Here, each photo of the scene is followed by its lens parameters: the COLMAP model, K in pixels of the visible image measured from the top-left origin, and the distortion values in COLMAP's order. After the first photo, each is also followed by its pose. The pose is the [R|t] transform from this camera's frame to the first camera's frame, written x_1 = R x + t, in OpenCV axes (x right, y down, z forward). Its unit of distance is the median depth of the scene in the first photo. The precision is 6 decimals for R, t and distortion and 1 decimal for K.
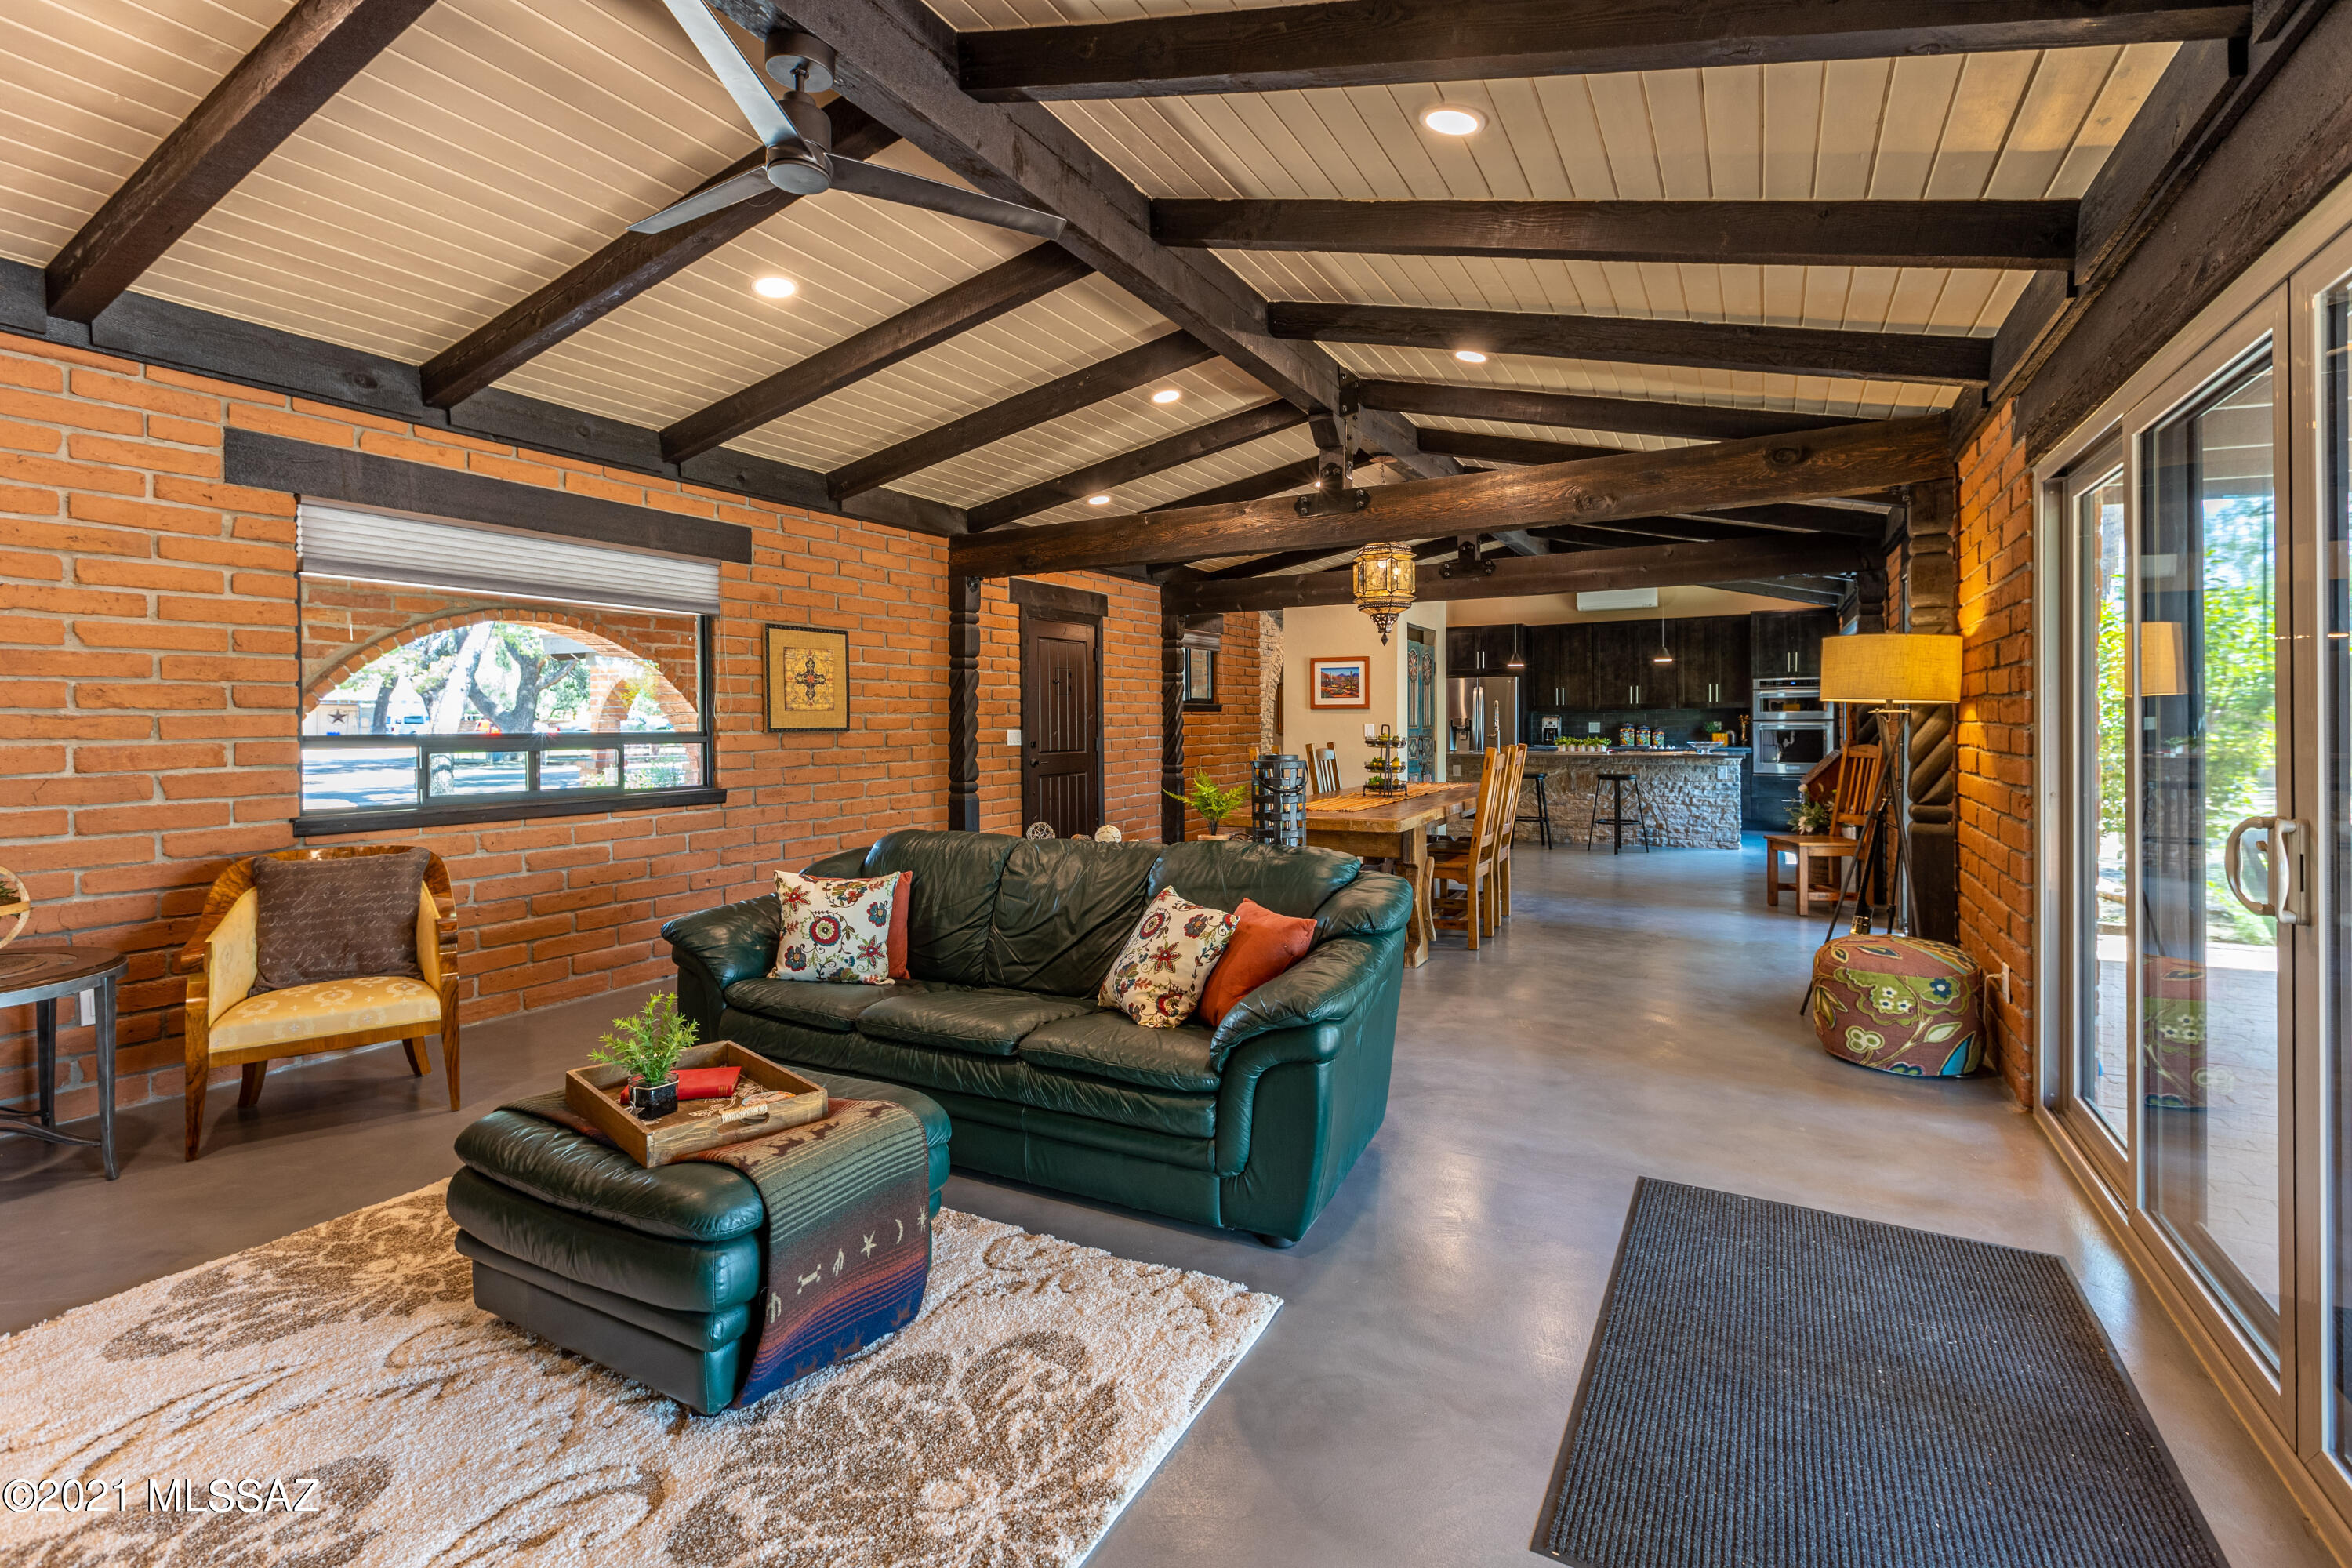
lens RADIAL K [[1057.9, 0, 1173.9], [0, 1057.9, 727.2], [0, 0, 1]] dist [0.005656, 0.000328]
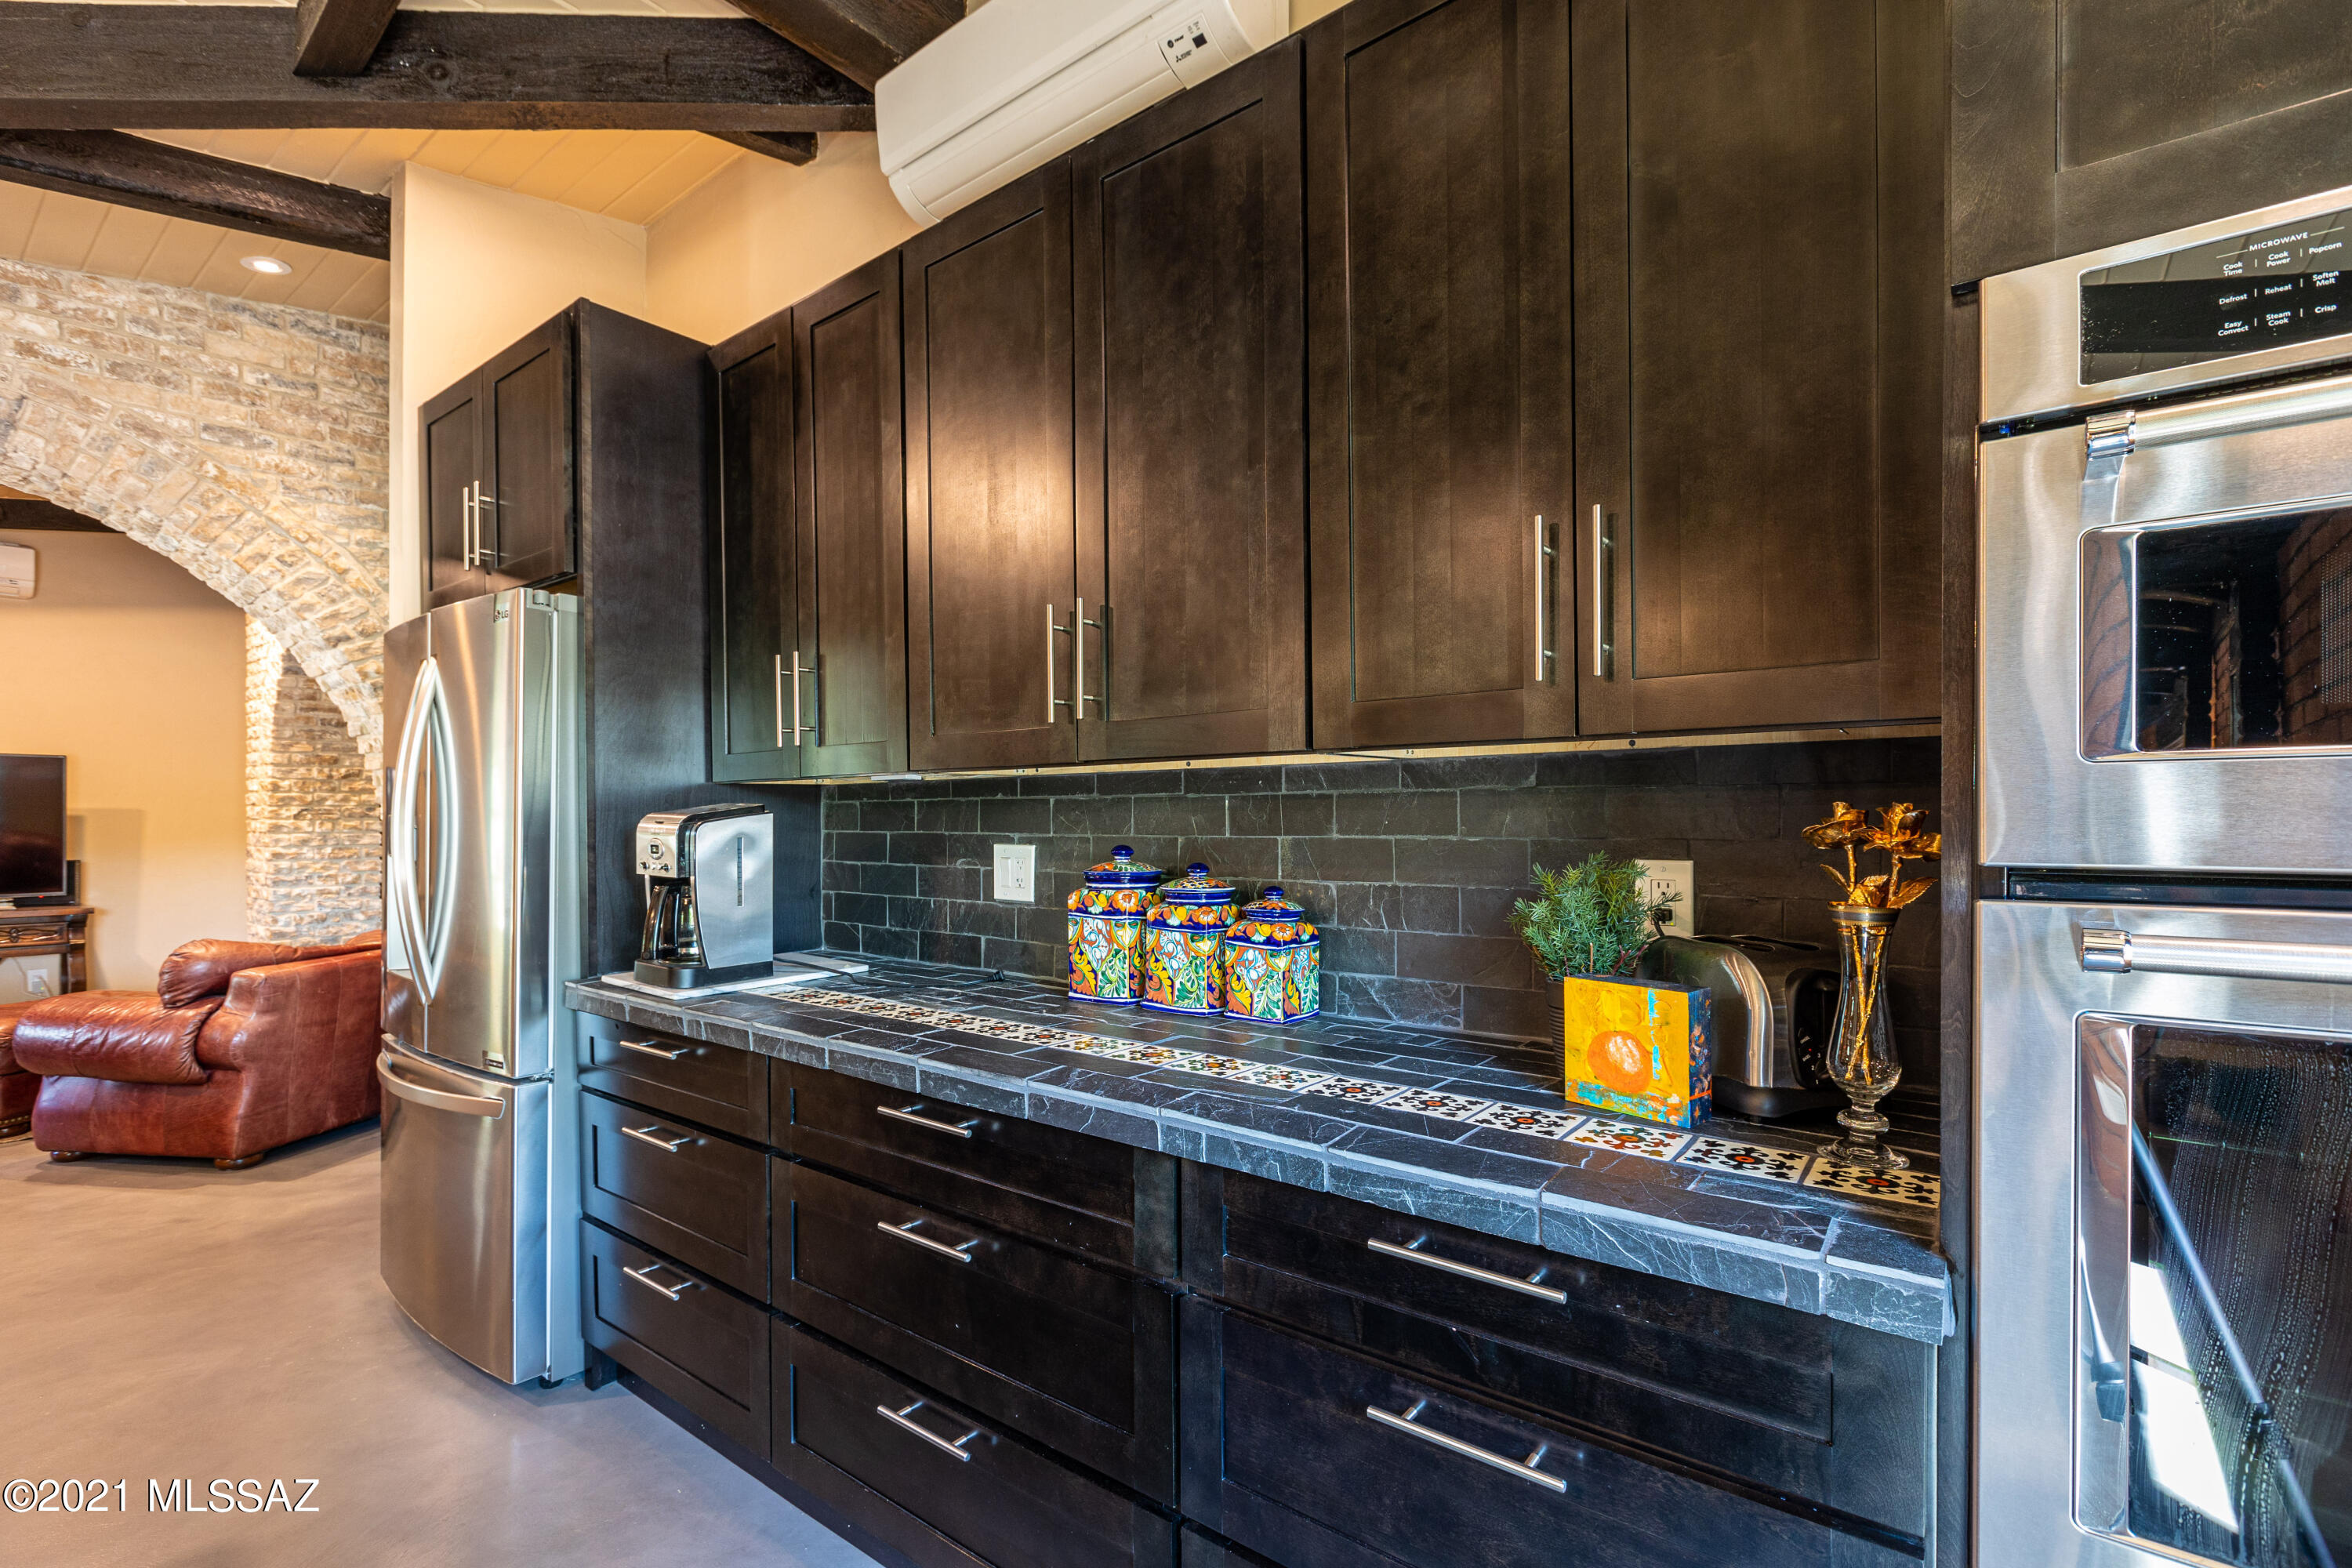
lens RADIAL K [[1057.0, 0, 1177.7], [0, 1057.0, 823.5], [0, 0, 1]] dist [-0.000563, -0.000186]
pose [[0.987703, 0.005706, -0.156235, 0.585366], [-0.005353, 0.999982, 0.002683, -0.011589], [0.156248, -0.001813, 0.987716, 1.068904]]
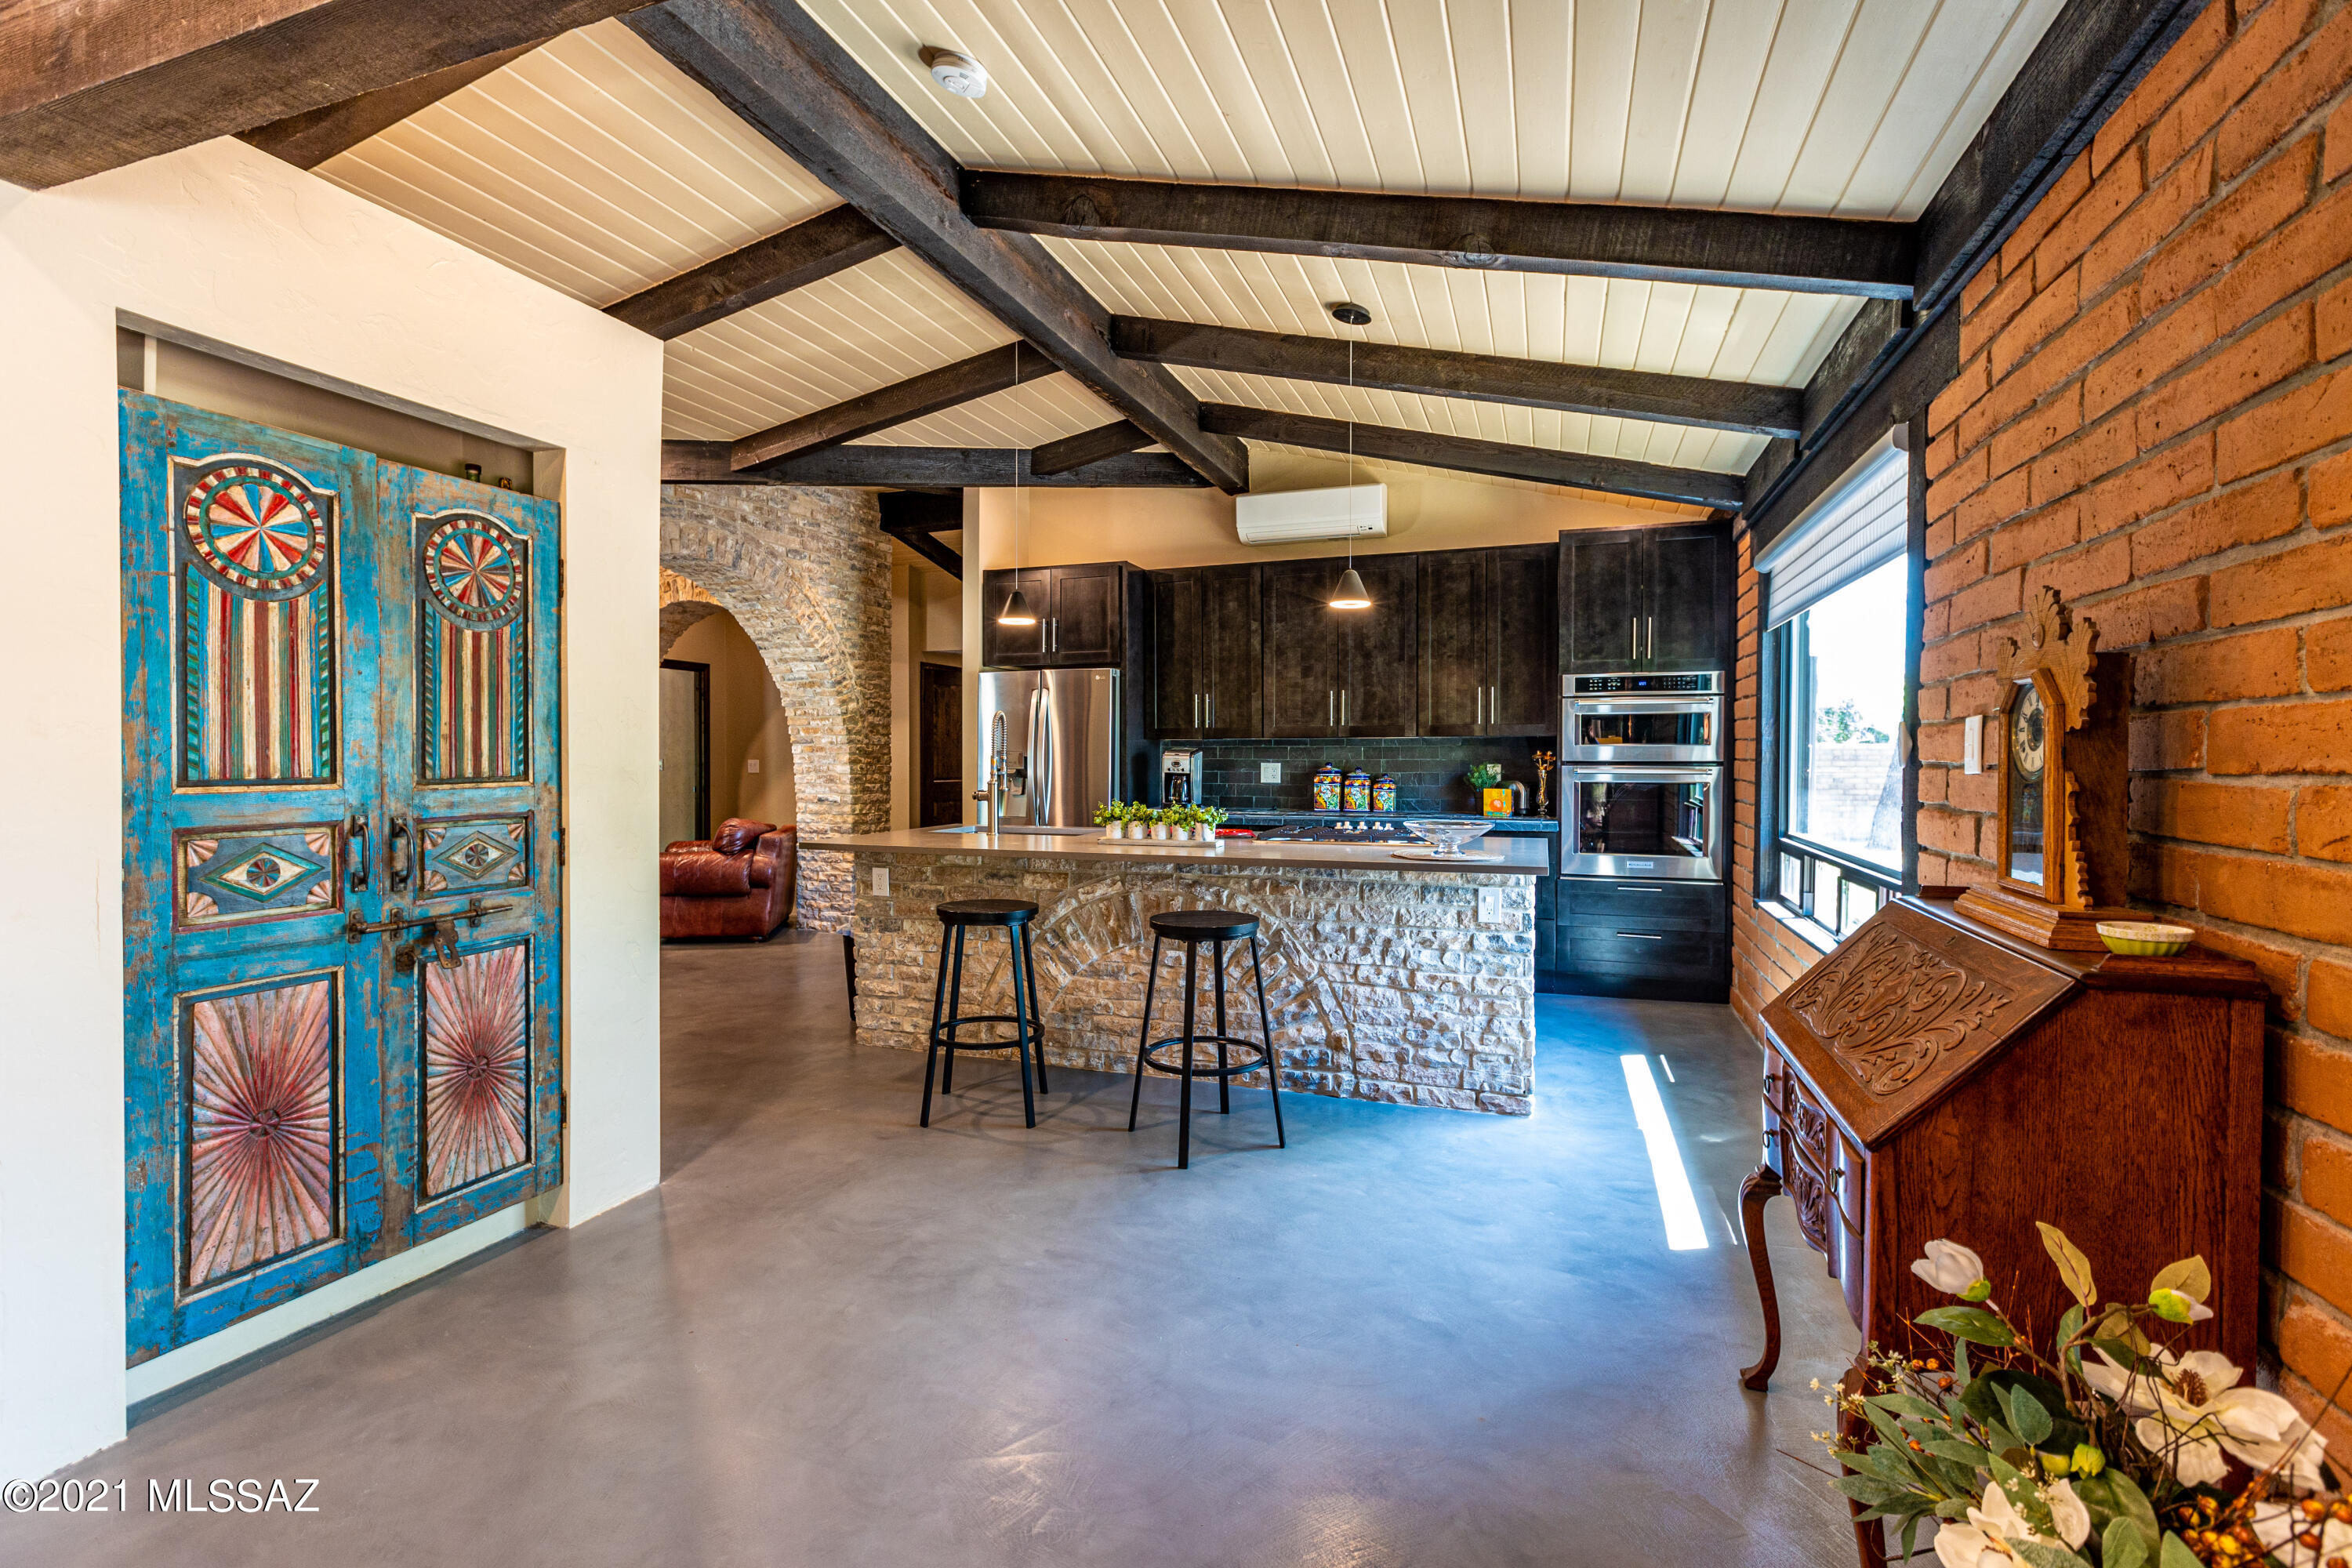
lens RADIAL K [[1043.9, 0, 1178.7], [0, 1043.9, 772.4], [0, 0, 1]] dist [-0.001650, 0.000031]
pose [[0.986971, 0.005909, 0.160787, 0.351786], [-0.007739, 0.999912, 0.010764, -0.006692], [-0.160709, -0.011868, 0.986930, 0.659087]]
